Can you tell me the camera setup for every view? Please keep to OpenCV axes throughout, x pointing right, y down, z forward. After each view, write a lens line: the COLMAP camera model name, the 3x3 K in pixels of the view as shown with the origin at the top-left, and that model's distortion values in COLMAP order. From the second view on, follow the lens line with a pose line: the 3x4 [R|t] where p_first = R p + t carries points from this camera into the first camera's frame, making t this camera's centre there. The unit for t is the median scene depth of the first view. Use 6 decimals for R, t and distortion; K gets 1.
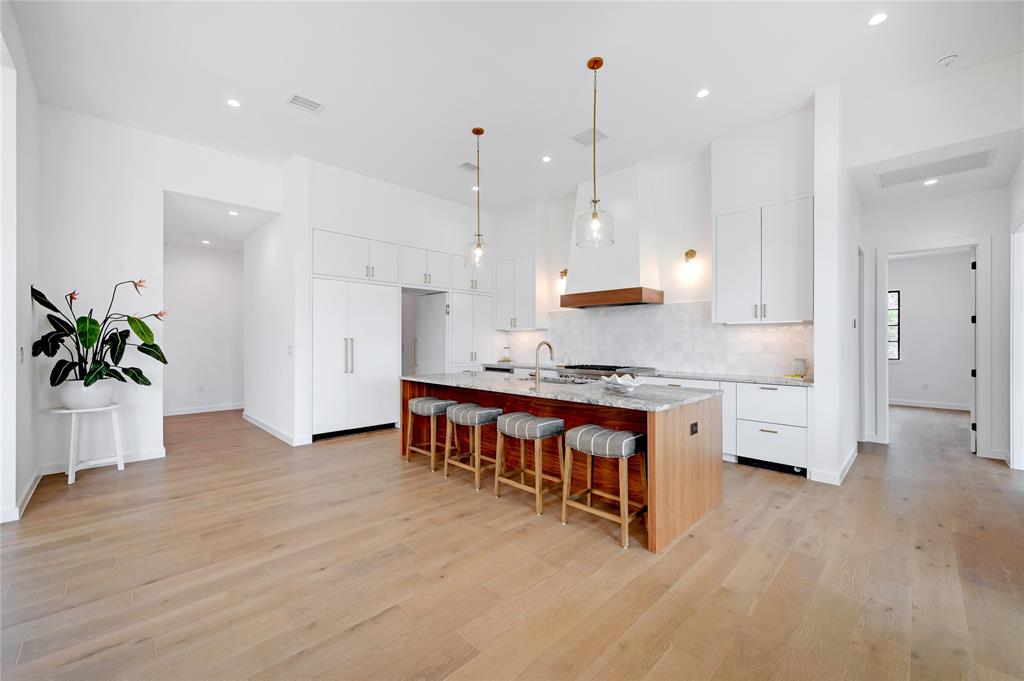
lens RADIAL K [[405.5, 0, 506.8], [0, 405.5, 341.8], [0, 0, 1]] dist [0.000947, 0.000446]
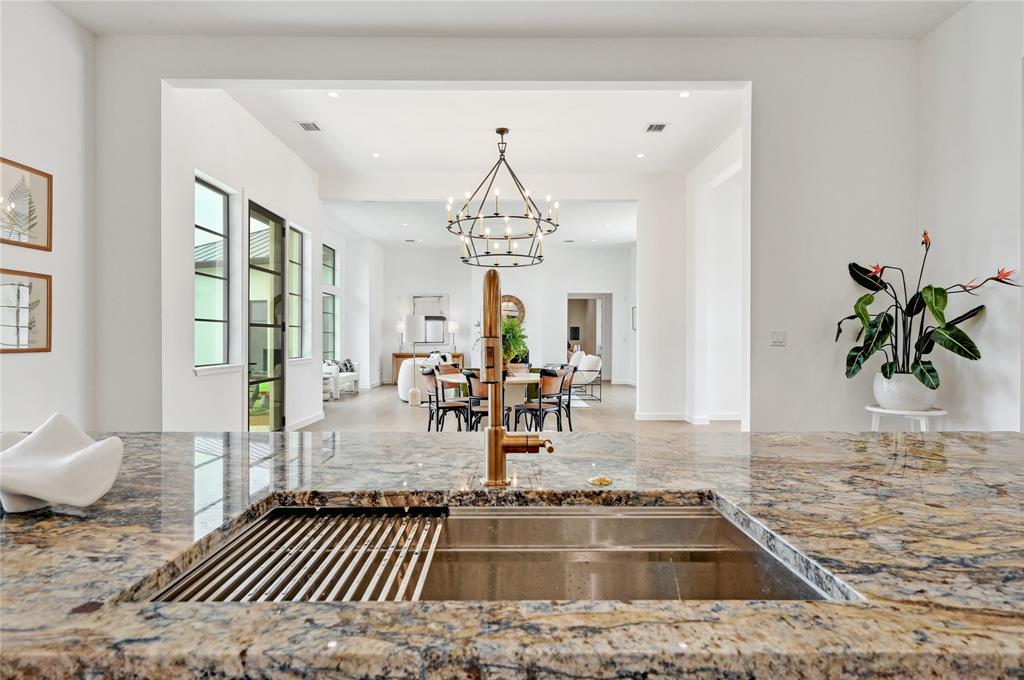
lens RADIAL K [[569.1, 0, 503.9], [0, 569.1, 345.7], [0, 0, 1]] dist [0.020340, -0.001043]
pose [[-0.701156, 0.004837, -0.712992, 0.259359], [-0.002194, 0.999958, 0.008941, 0.028011], [0.713005, 0.007834, -0.701115, 1.103918]]
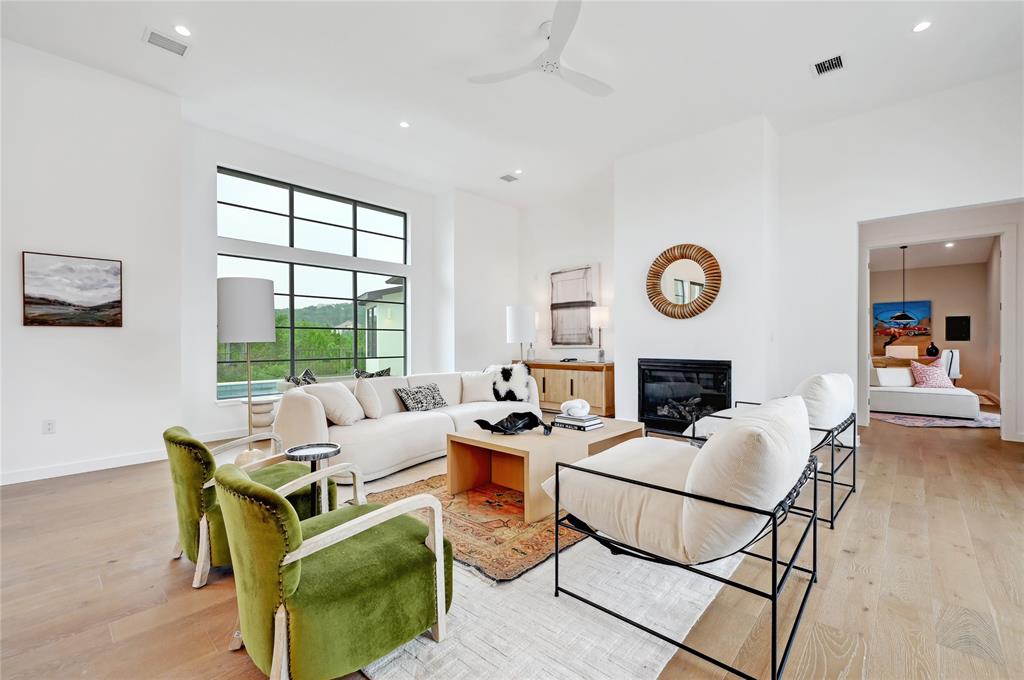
lens RADIAL K [[436.2, 0, 511.3], [0, 436.2, 343.1], [0, 0, 1]] dist [0.003458, 0.000768]
pose [[-0.998787, 0.001497, -0.049219, -1.595688], [0.001410, 0.999997, 0.001812, 0.032375], [0.049222, 0.001740, -0.998786, -0.021574]]
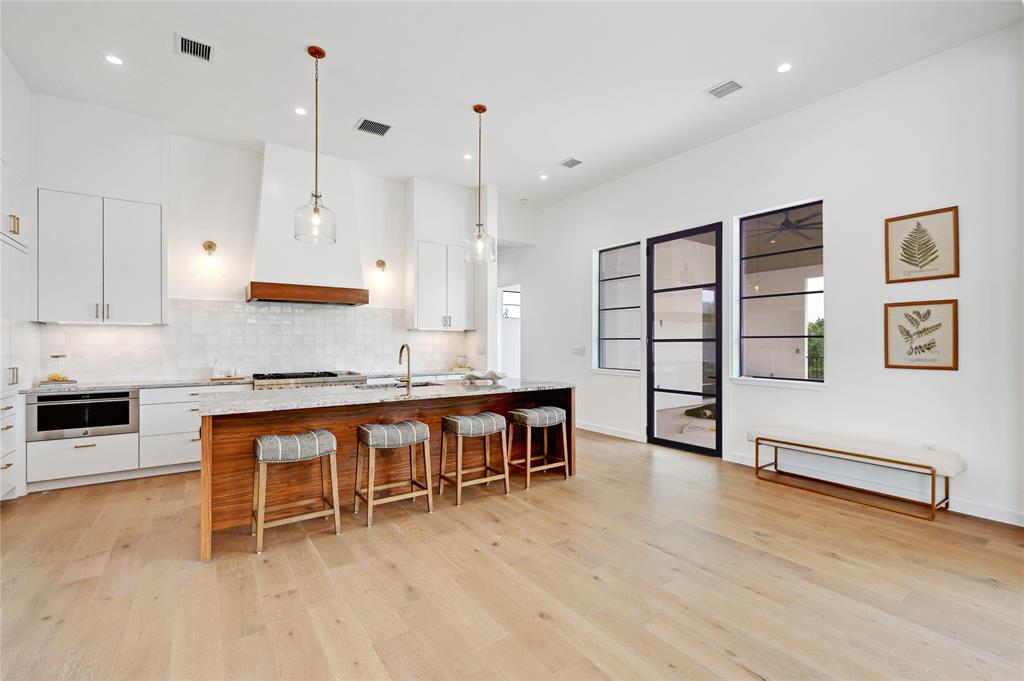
lens RADIAL K [[451.8, 0, 514.2], [0, 451.8, 341.1], [0, 0, 1]] dist [-0.002741, 0.000256]
pose [[0.158280, 0.004879, 0.987382, -0.825355], [0.001528, 0.999985, -0.005186, -0.001668], [-0.987393, 0.002330, 0.158270, 0.540936]]
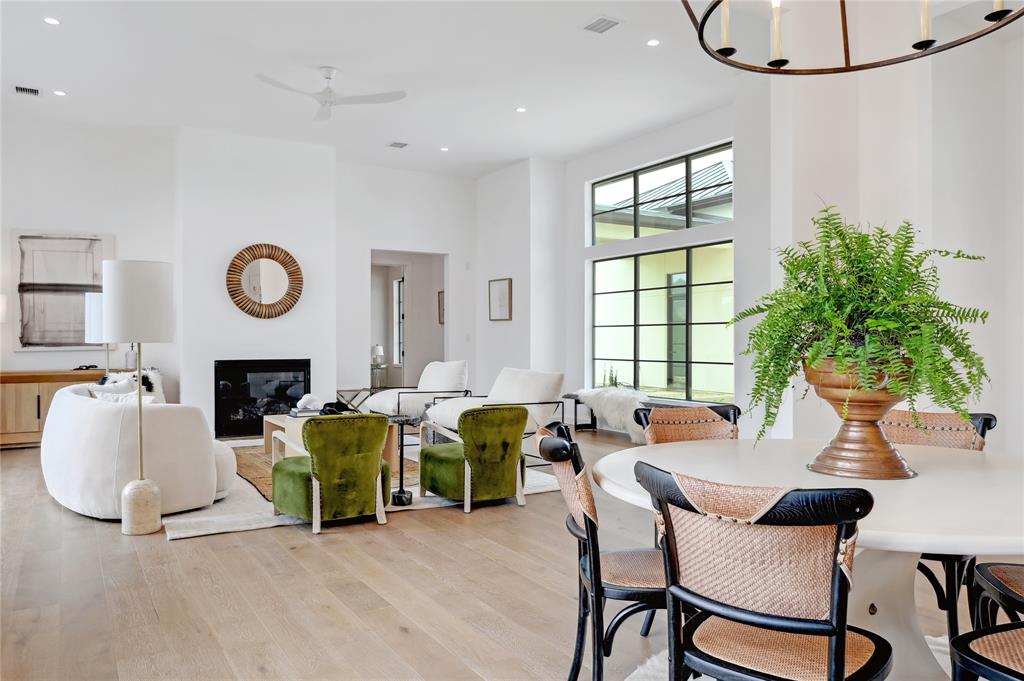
lens RADIAL K [[738.4, 0, 509.3], [0, 738.4, 342.3], [0, 0, 1]] dist [-0.001059, -0.001031]
pose [[-0.230349, 0.002059, -0.973106, -0.291601], [0.003156, 0.999994, 0.001369, 0.033372], [0.973103, -0.002756, -0.230354, -0.086997]]
